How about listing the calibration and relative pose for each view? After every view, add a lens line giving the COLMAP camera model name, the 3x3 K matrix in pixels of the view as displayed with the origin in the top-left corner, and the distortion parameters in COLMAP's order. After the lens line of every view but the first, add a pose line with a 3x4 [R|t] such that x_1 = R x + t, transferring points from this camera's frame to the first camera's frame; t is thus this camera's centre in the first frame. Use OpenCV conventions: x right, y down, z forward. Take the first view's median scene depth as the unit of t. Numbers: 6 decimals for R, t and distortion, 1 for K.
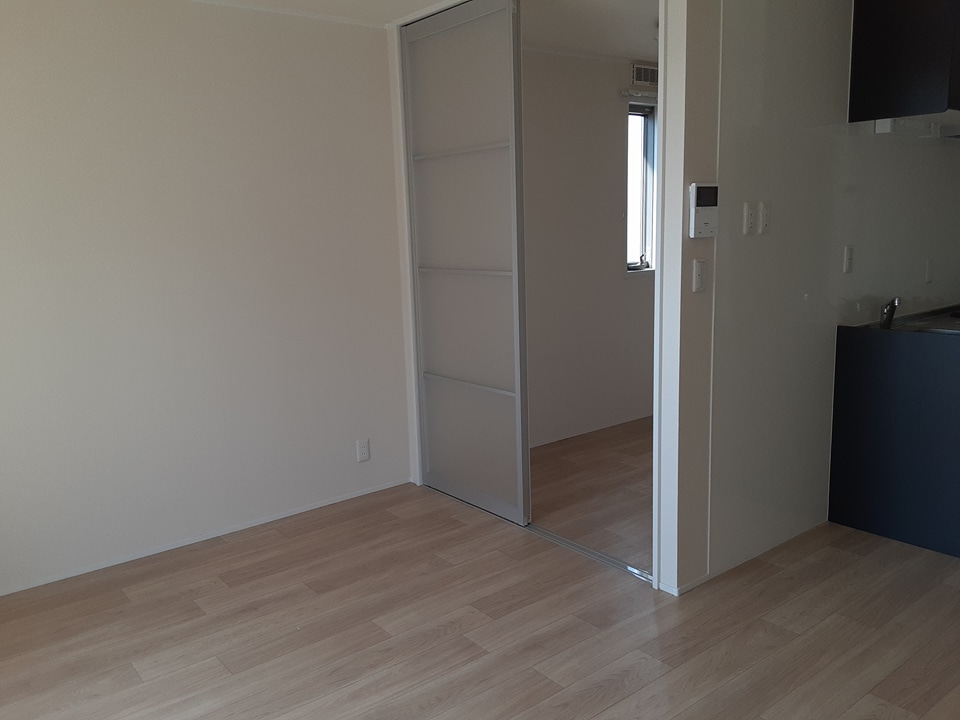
lens RADIAL K [[780.7, 0, 479.7], [0, 780.7, 358.7], [0, 0, 1]] dist [0.025456, -0.020004]
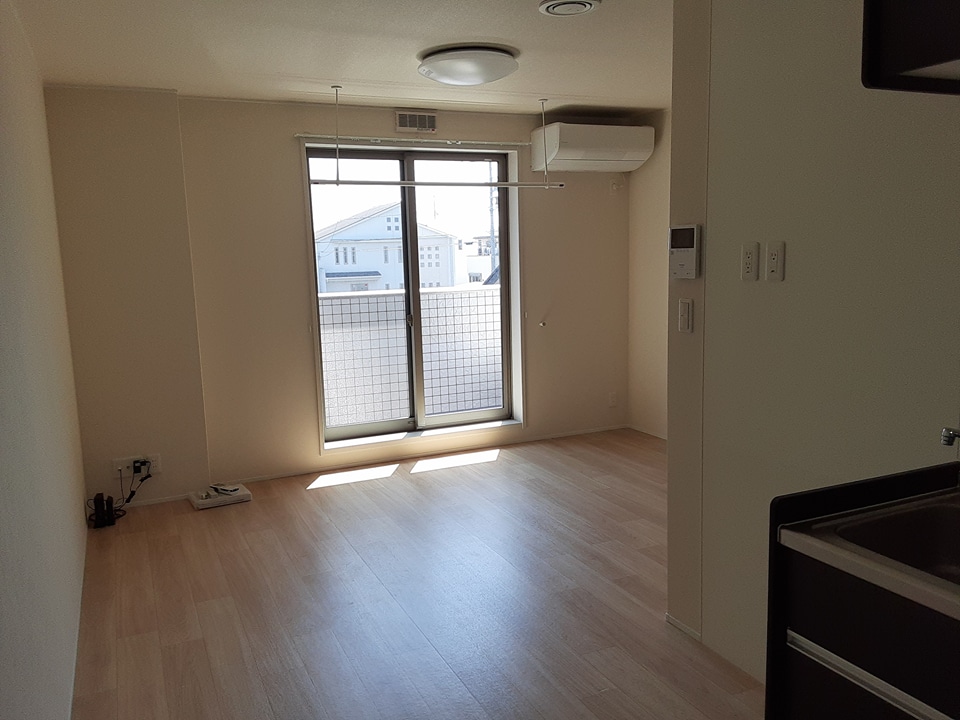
lens RADIAL K [[780.7, 0, 477.7], [0, 780.7, 358.5], [0, 0, 1]] dist [0.025456, -0.020004]
pose [[-0.239362, 0.173890, -0.955232, 1.350609], [-0.126784, 0.969810, 0.208313, -0.236084], [0.962617, 0.170971, -0.210089, 0.995033]]
